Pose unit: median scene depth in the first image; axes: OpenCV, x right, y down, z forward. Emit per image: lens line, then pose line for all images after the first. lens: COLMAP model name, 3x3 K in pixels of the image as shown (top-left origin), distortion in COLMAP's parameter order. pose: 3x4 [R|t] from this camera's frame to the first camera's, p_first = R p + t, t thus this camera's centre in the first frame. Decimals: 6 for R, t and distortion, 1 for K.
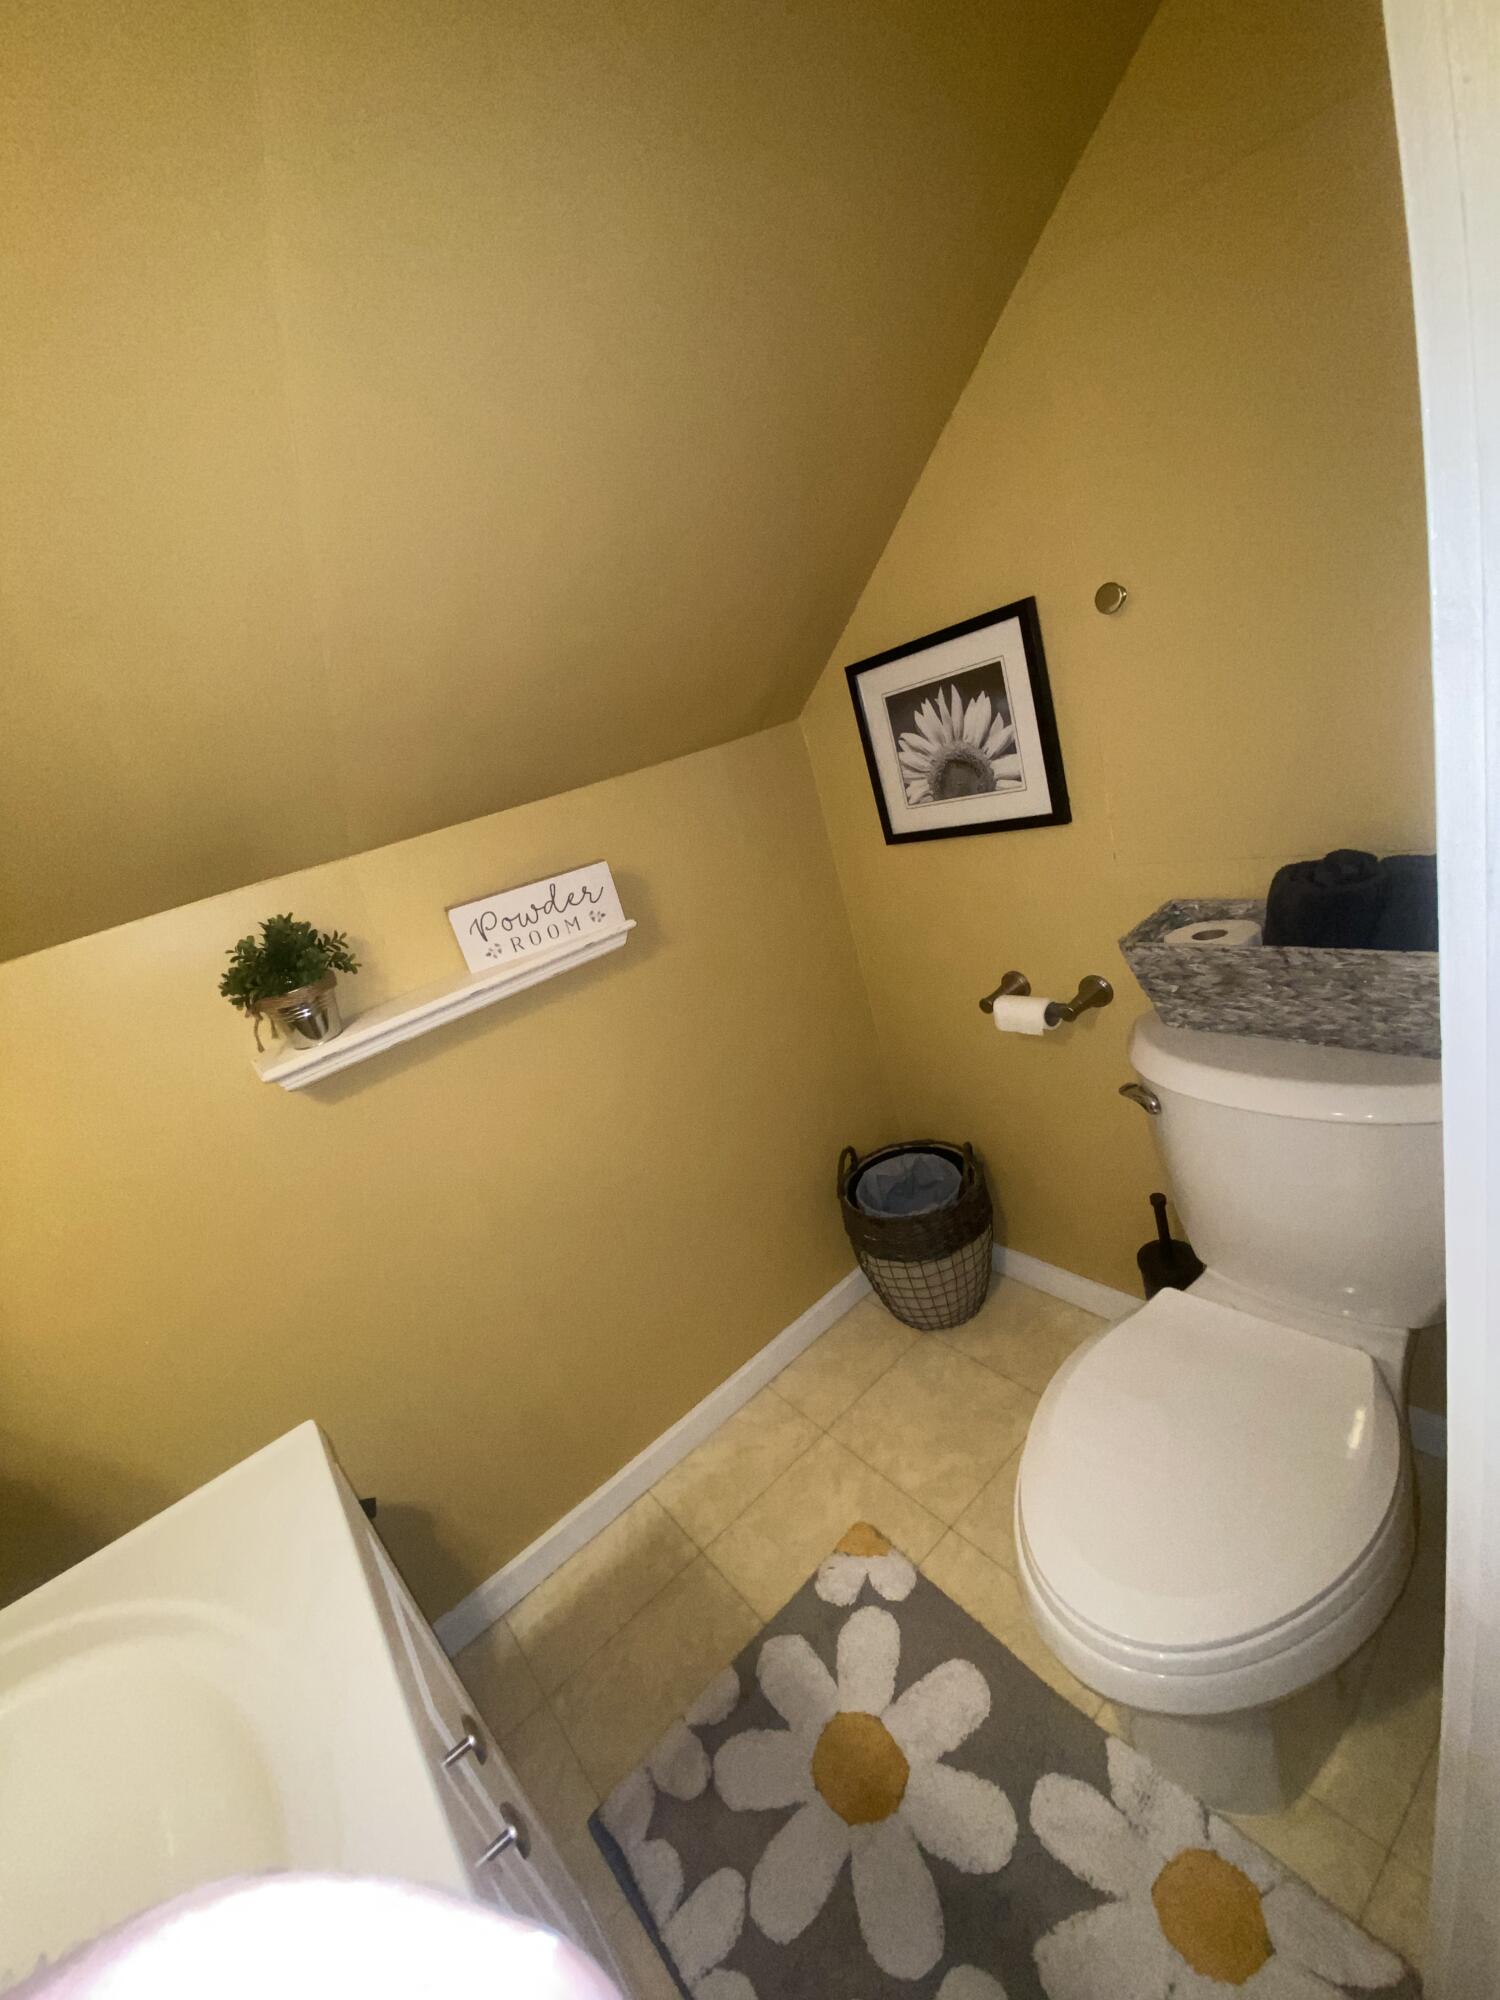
lens RADIAL K [[801.4, 0, 750.0], [0, 801.4, 1000.0], [0, 0, 1]] dist [0.020156, -0.017397]
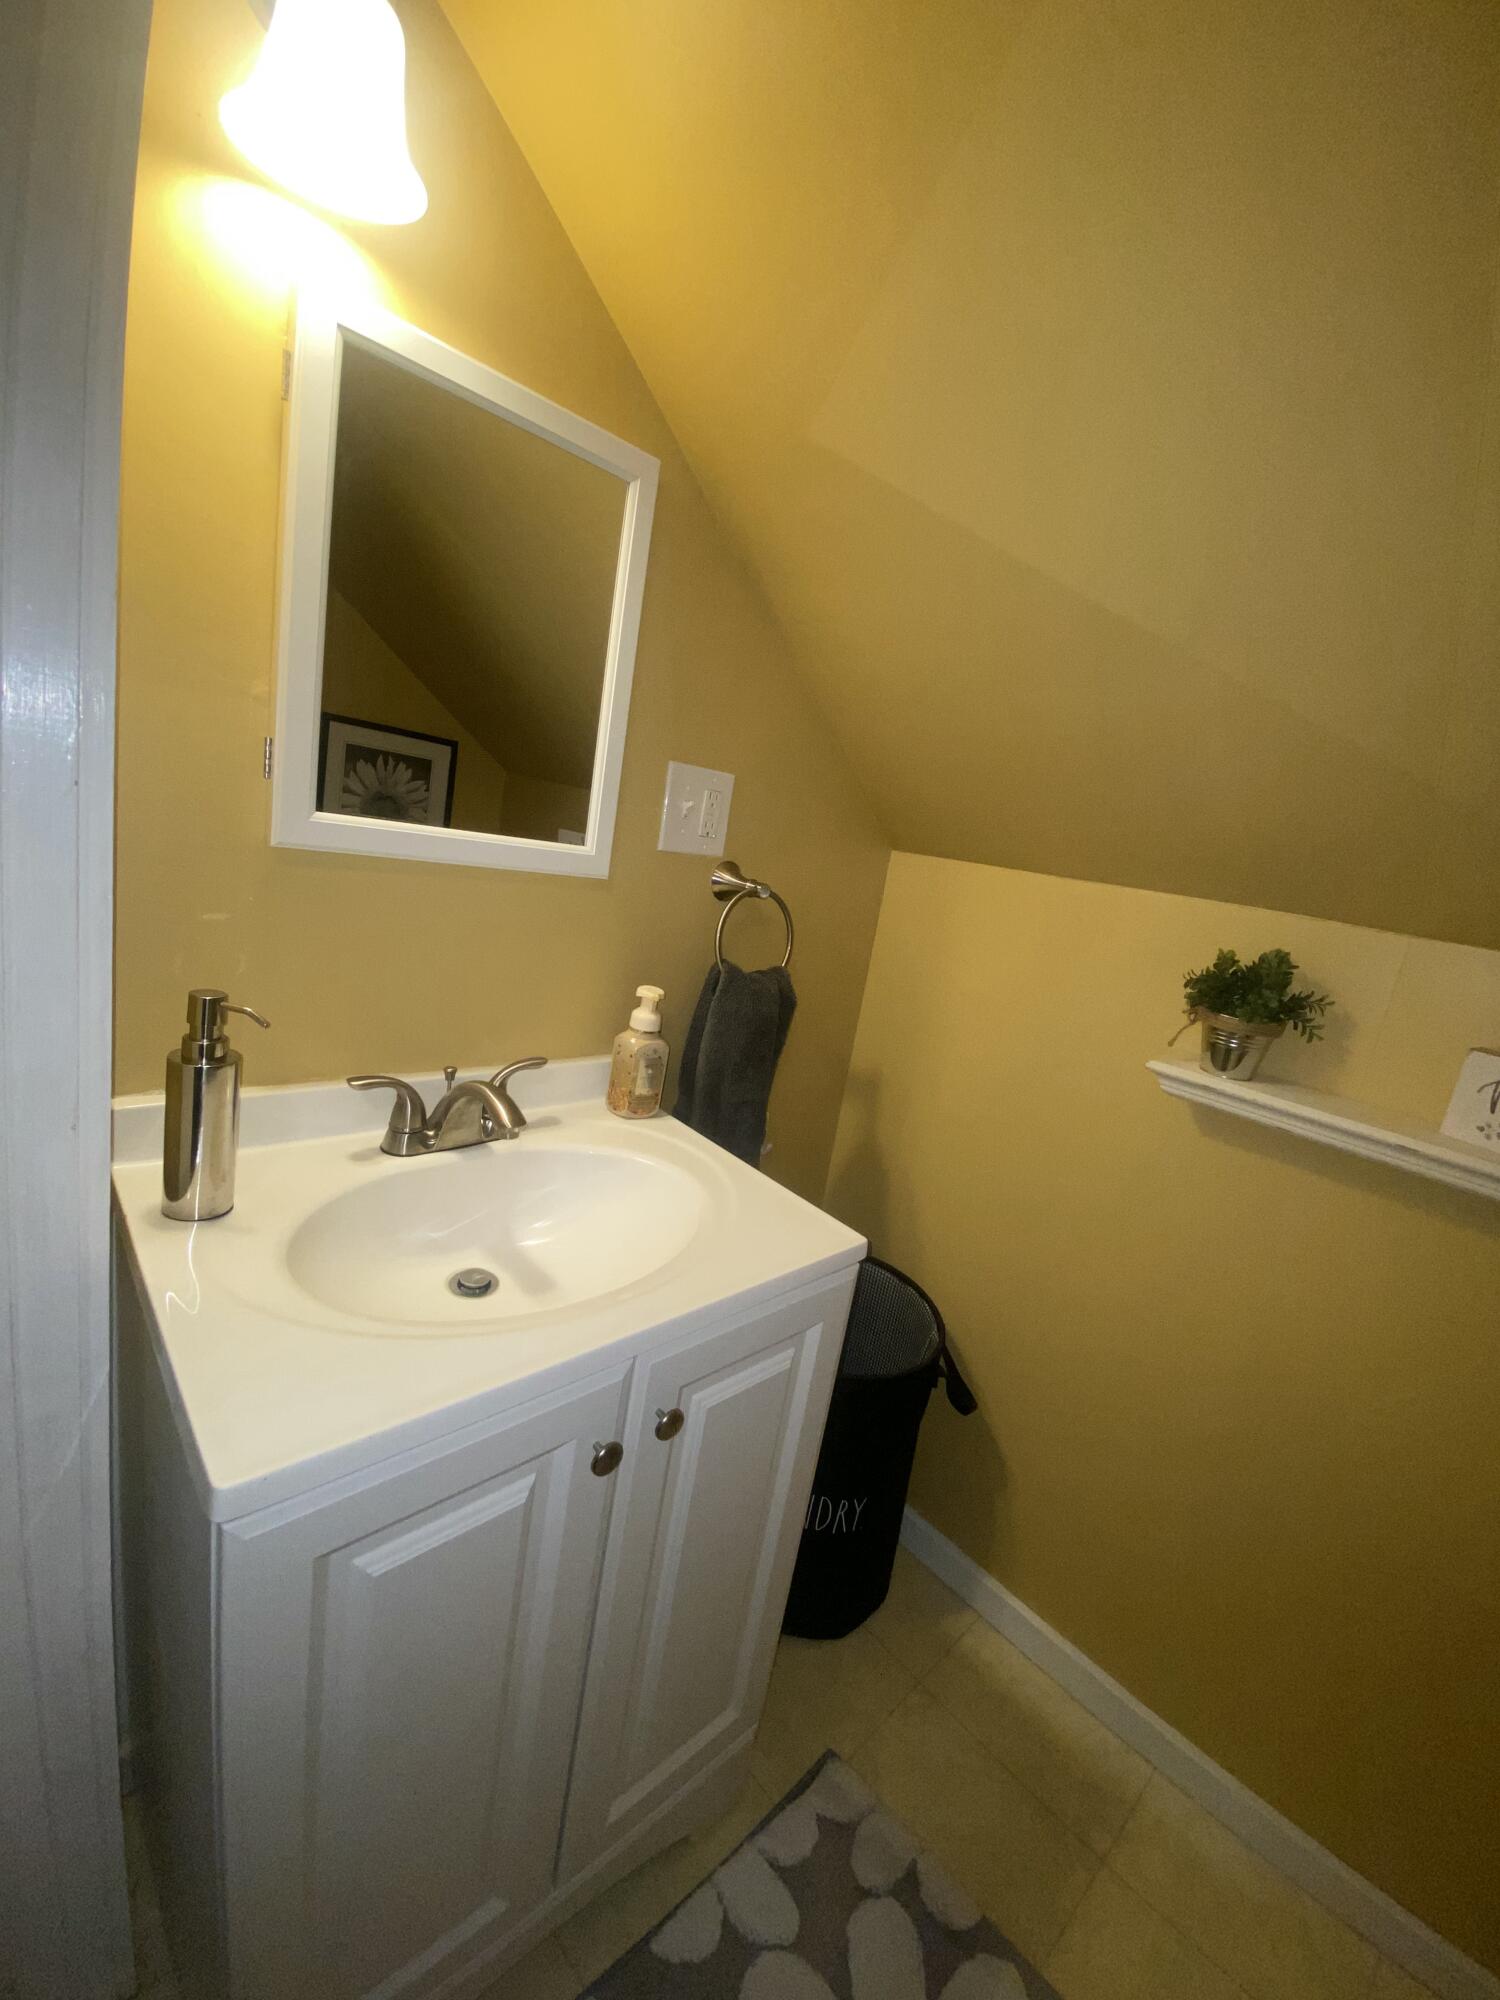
lens RADIAL K [[801.4, 0, 750.0], [0, 801.4, 1000.0], [0, 0, 1]] dist [0.020156, -0.017397]
pose [[0.062461, 0.484286, -0.872677, 0.236581], [-0.484002, 0.779384, 0.397872, -0.130487], [0.872835, 0.397526, 0.283077, 0.194123]]
